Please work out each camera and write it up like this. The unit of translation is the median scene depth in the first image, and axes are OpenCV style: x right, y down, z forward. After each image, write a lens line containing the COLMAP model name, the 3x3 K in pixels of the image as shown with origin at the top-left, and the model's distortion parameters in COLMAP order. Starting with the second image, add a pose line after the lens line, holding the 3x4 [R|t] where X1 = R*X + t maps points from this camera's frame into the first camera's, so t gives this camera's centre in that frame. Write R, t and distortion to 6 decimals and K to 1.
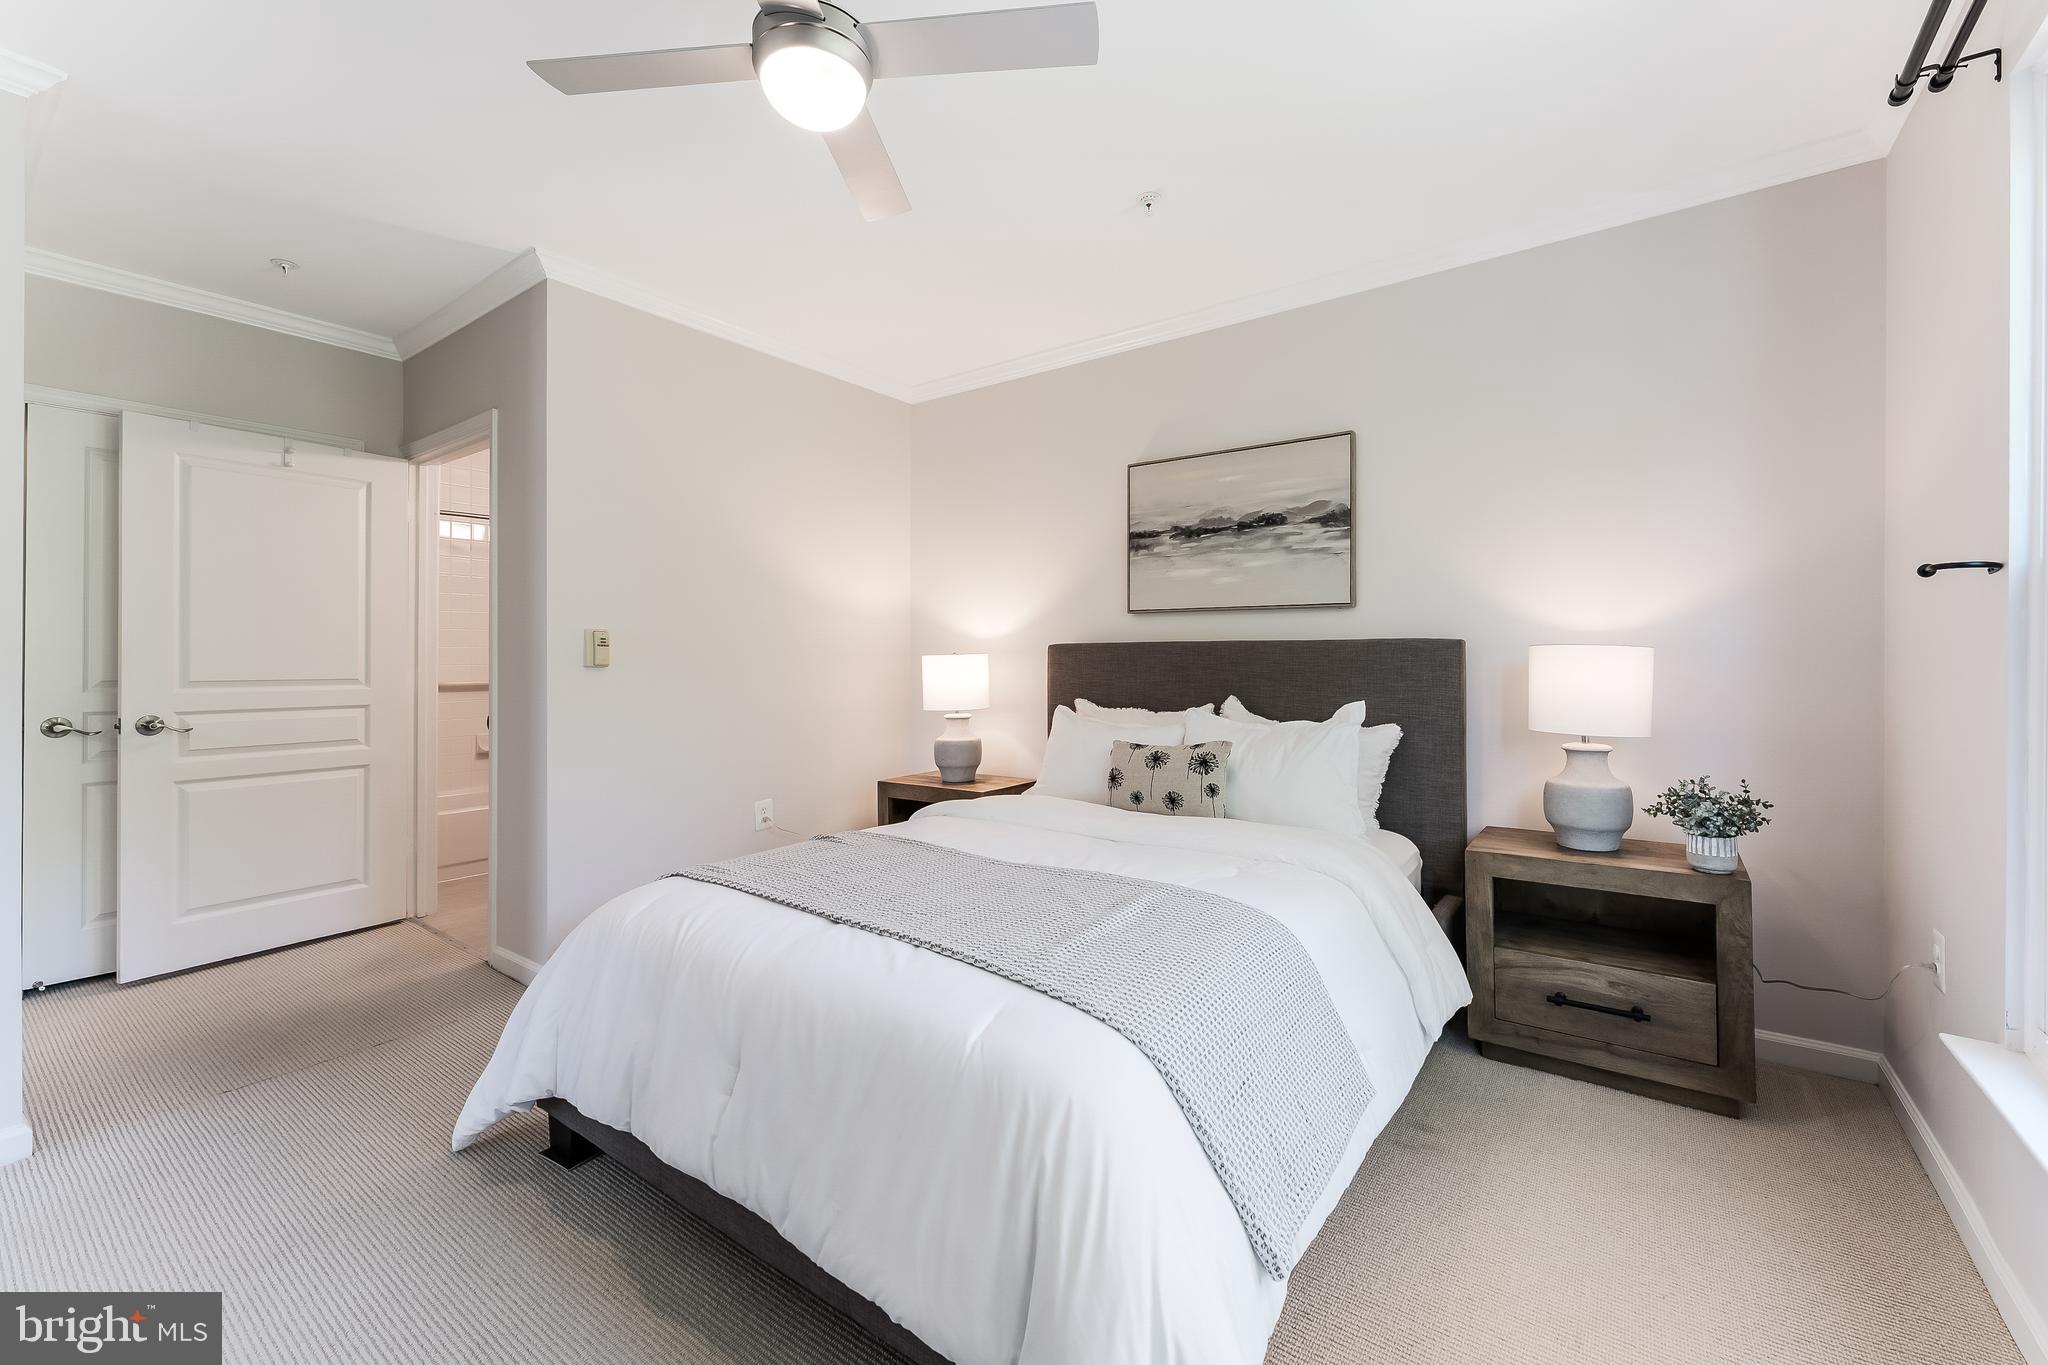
lens RADIAL K [[826.4, 0, 1032.8], [0, 826.4, 660.8], [0, 0, 1]] dist [0.000590, -0.000151]
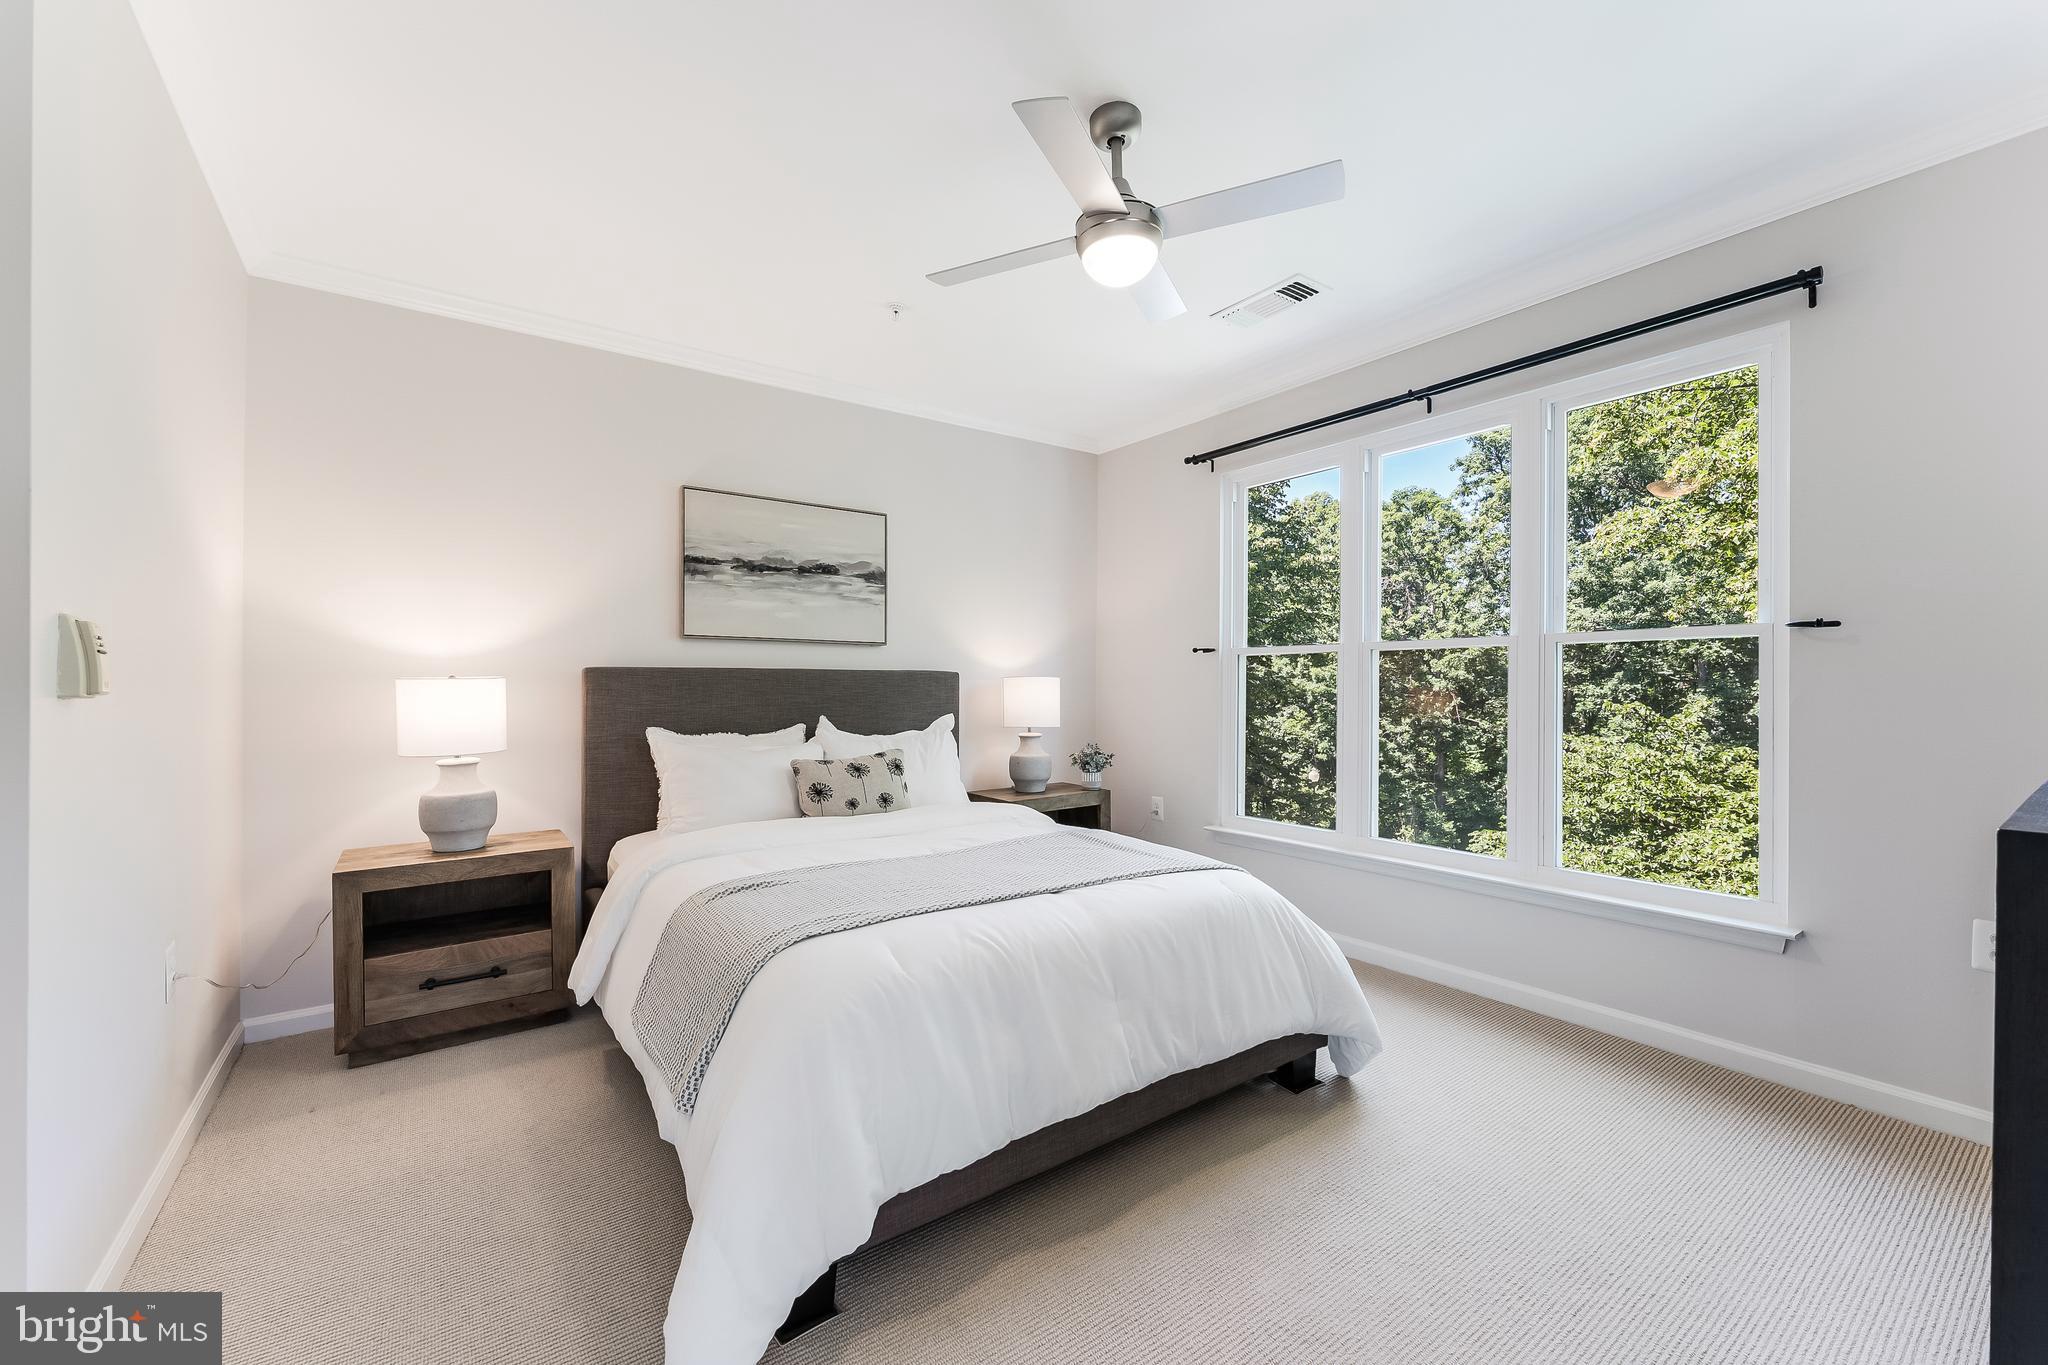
lens RADIAL K [[842.9, 0, 1016.4], [0, 842.9, 684.6], [0, 0, 1]] dist [0.000861, -0.000048]
pose [[0.311019, 0.002476, 0.950400, -0.798734], [0.003085, 0.999989, -0.003615, 0.003154], [-0.950399, 0.004056, 0.311008, 0.357919]]
